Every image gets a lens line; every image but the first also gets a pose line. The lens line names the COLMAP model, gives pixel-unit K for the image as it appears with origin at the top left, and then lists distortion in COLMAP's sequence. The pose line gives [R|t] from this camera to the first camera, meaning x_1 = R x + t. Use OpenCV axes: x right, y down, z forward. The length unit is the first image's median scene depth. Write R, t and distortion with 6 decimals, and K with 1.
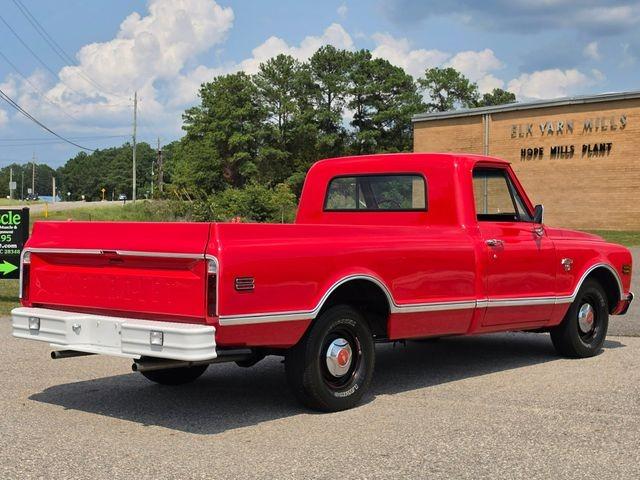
lens RADIAL K [[1123.7, 0, 298.3], [0, 1123.7, 246.1], [0, 0, 1]] dist [0.153442, 0.000000]
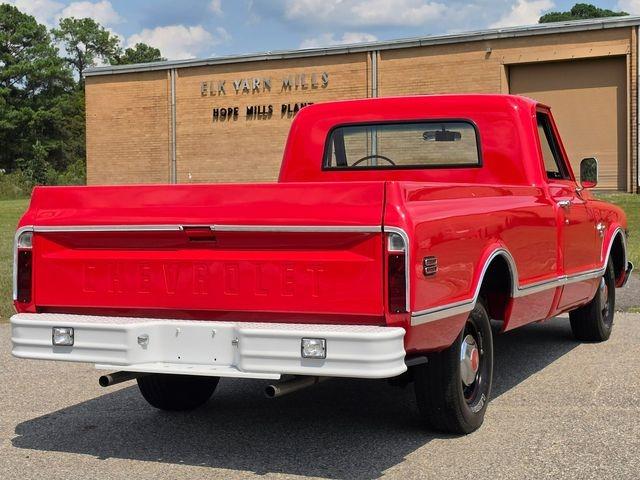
lens RADIAL K [[1253.8, 0, 314.2], [0, 1253.8, 236.5], [0, 0, 1]] dist [0.113509, 0.000000]
pose [[0.949410, -0.030538, 0.312551, -0.247260], [0.026326, 0.999497, 0.017689, -0.000727], [-0.312934, -0.008566, 0.949736, 0.178593]]
